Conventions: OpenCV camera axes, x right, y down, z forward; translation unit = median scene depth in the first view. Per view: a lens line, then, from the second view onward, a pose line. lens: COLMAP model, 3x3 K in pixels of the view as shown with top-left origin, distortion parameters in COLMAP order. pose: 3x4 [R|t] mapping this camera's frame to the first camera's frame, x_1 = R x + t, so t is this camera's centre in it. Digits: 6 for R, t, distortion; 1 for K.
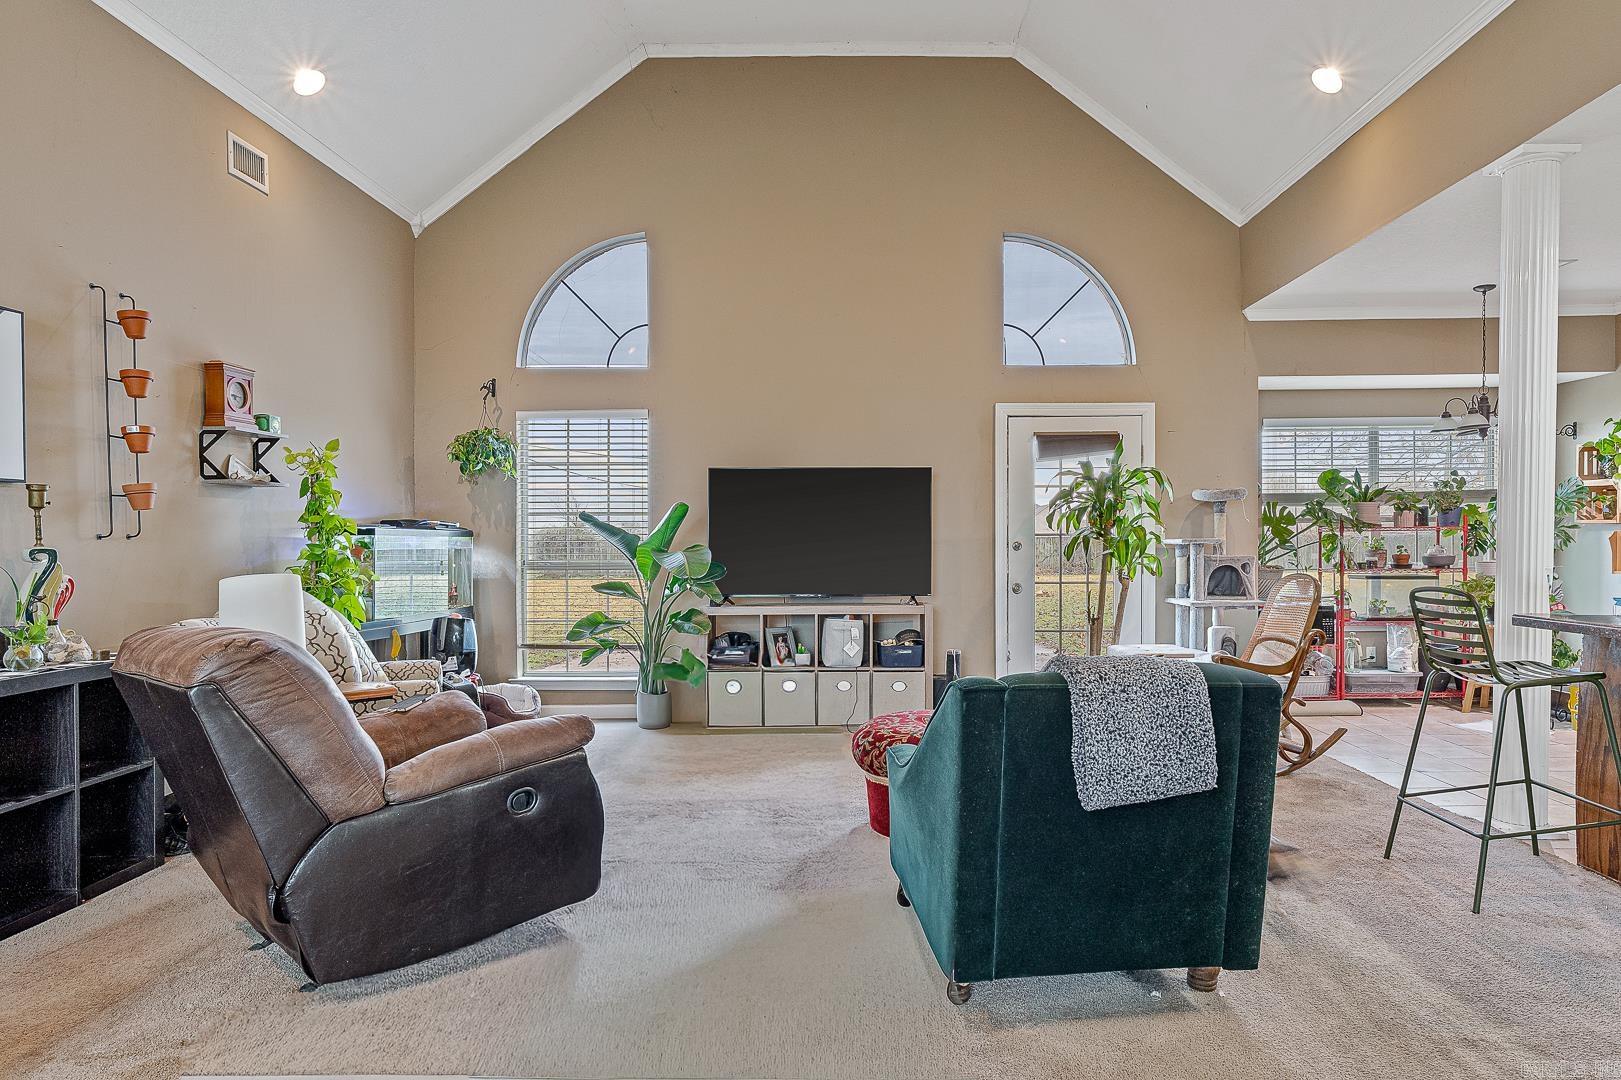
lens RADIAL K [[918.1, 0, 859.6], [0, 918.1, 545.2], [0, 0, 1]] dist [0.000519, -0.000893]
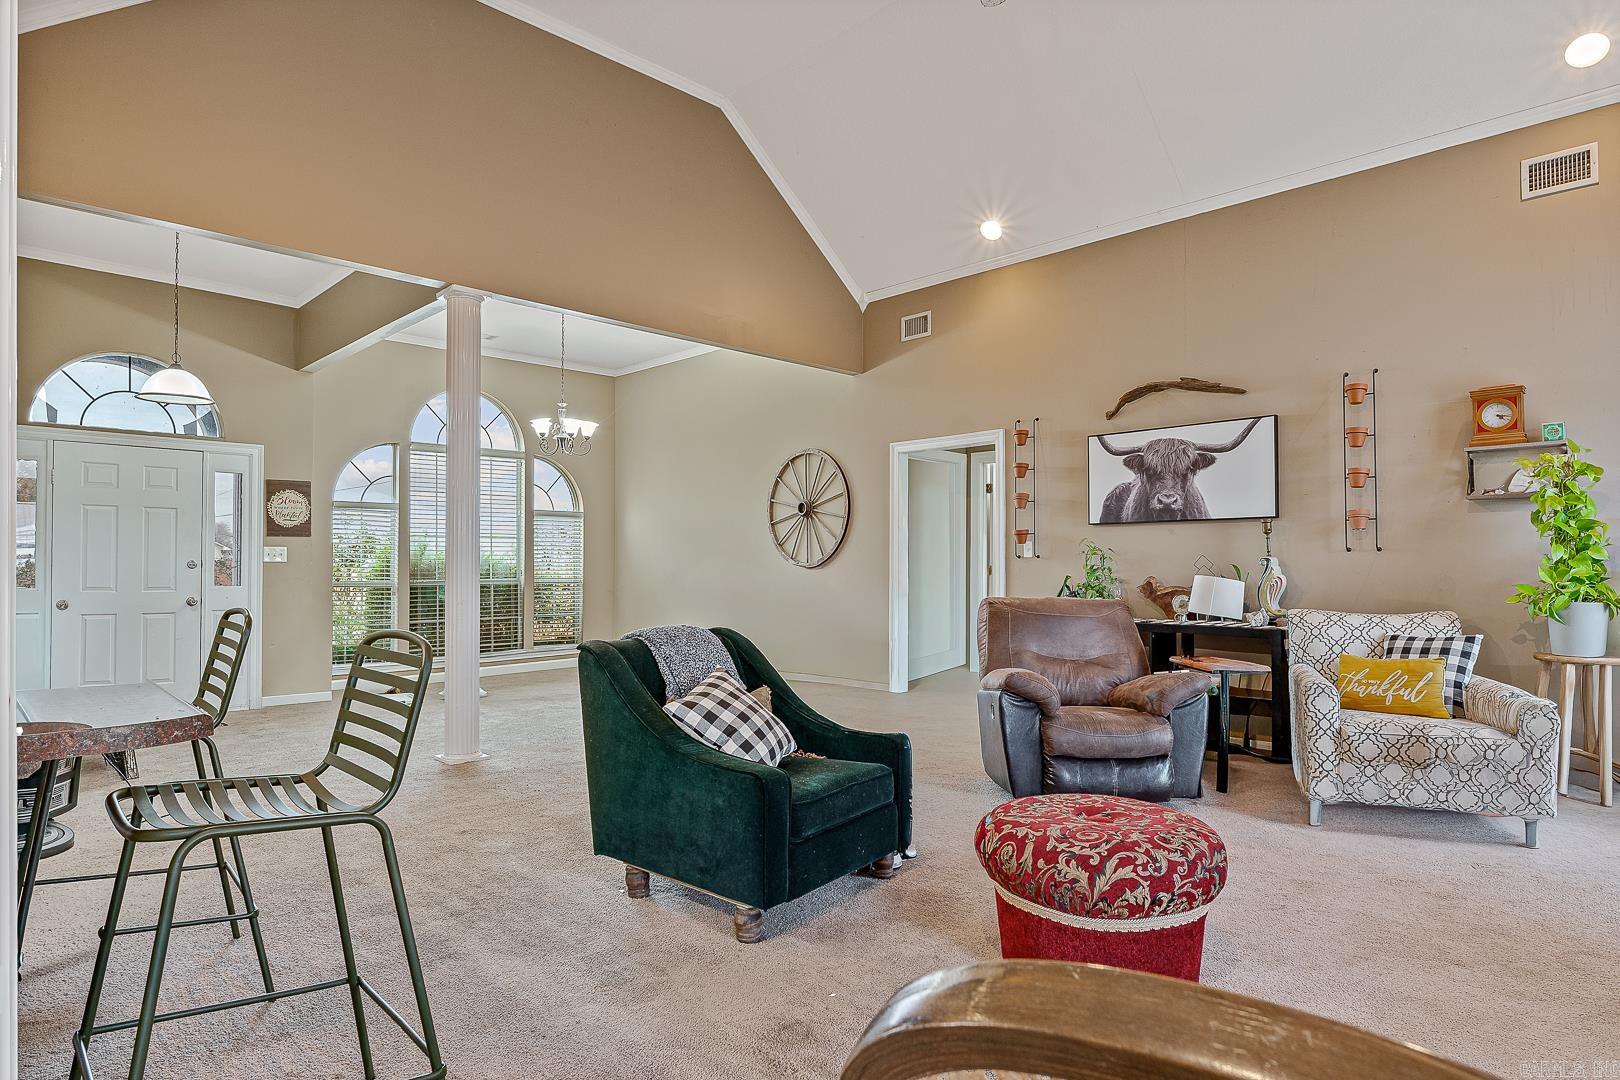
lens RADIAL K [[905.5, 0, 814.7], [0, 905.5, 561.9], [0, 0, 1]] dist [-0.013662, -0.001482]
pose [[-0.702835, 0.008013, -0.711307, 0.452218], [0.002171, 0.999956, 0.009119, -0.002721], [0.711349, 0.004865, -0.702822, 0.845951]]
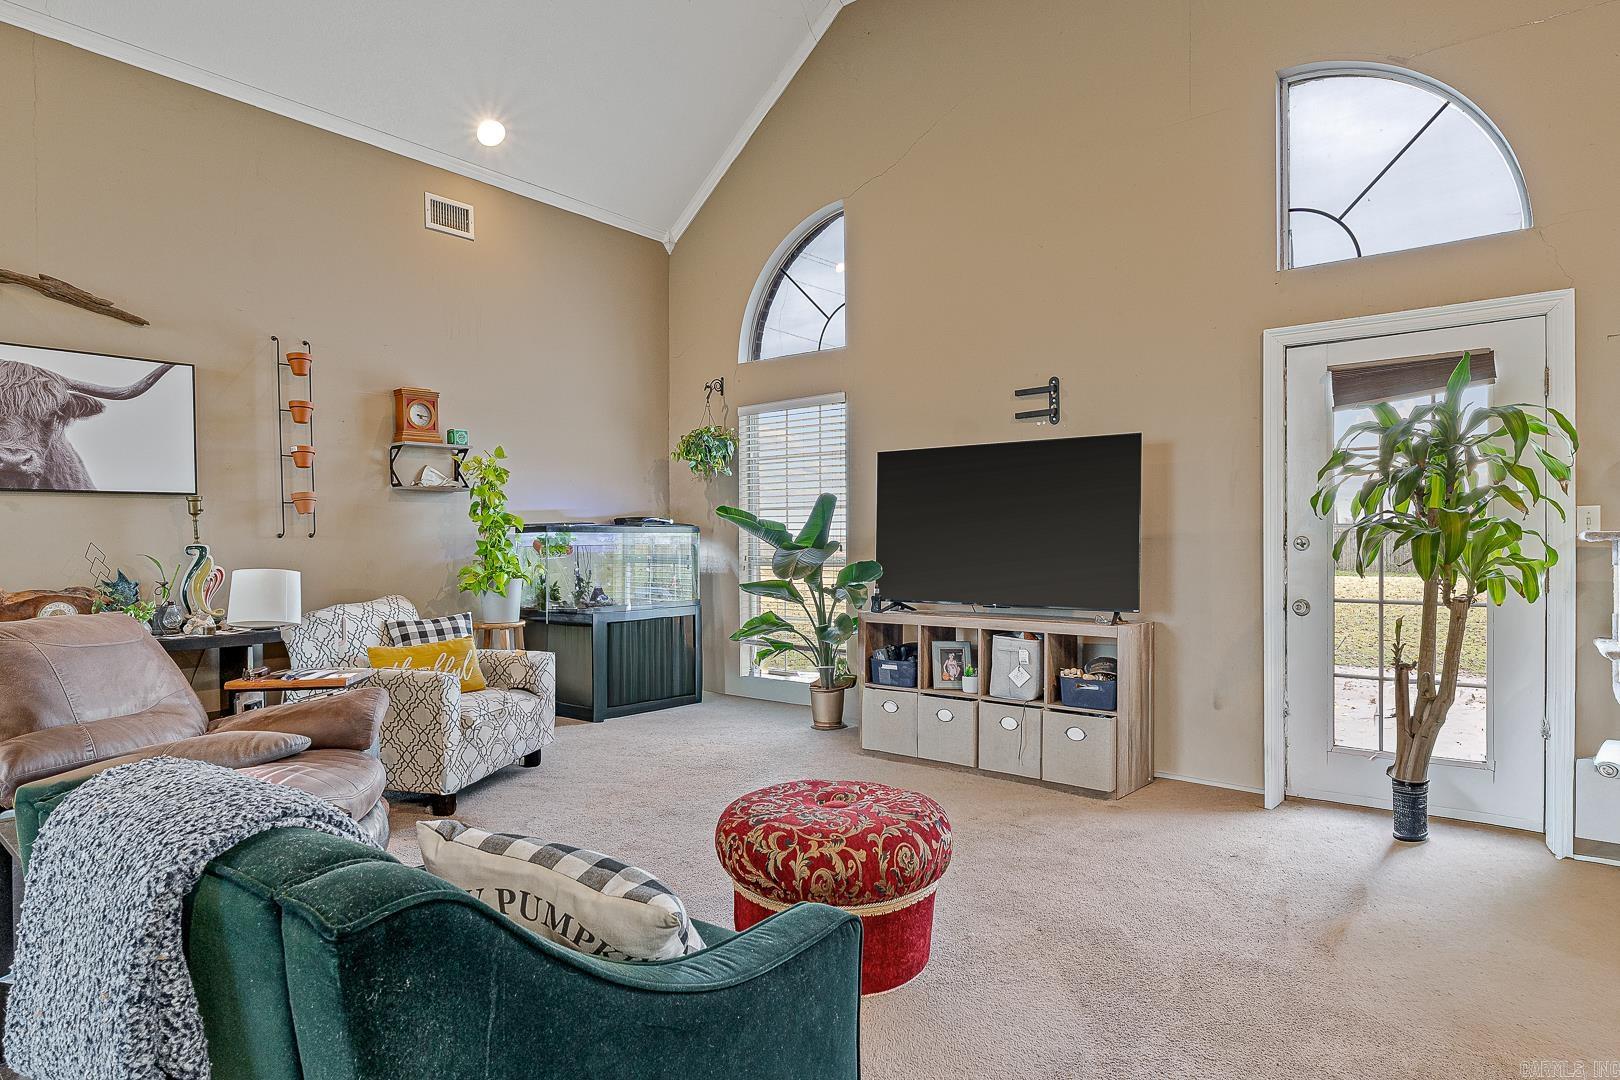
lens RADIAL K [[888.0, 0, 810.0], [0, 888.0, 540.0], [0, 0, 1]] dist [0.000181, -0.000362]
pose [[0.784141, 0.001432, -0.620581, 0.306272], [0.000937, 0.999993, 0.003492, -0.004176], [0.620582, -0.003320, 0.784134, 0.300235]]
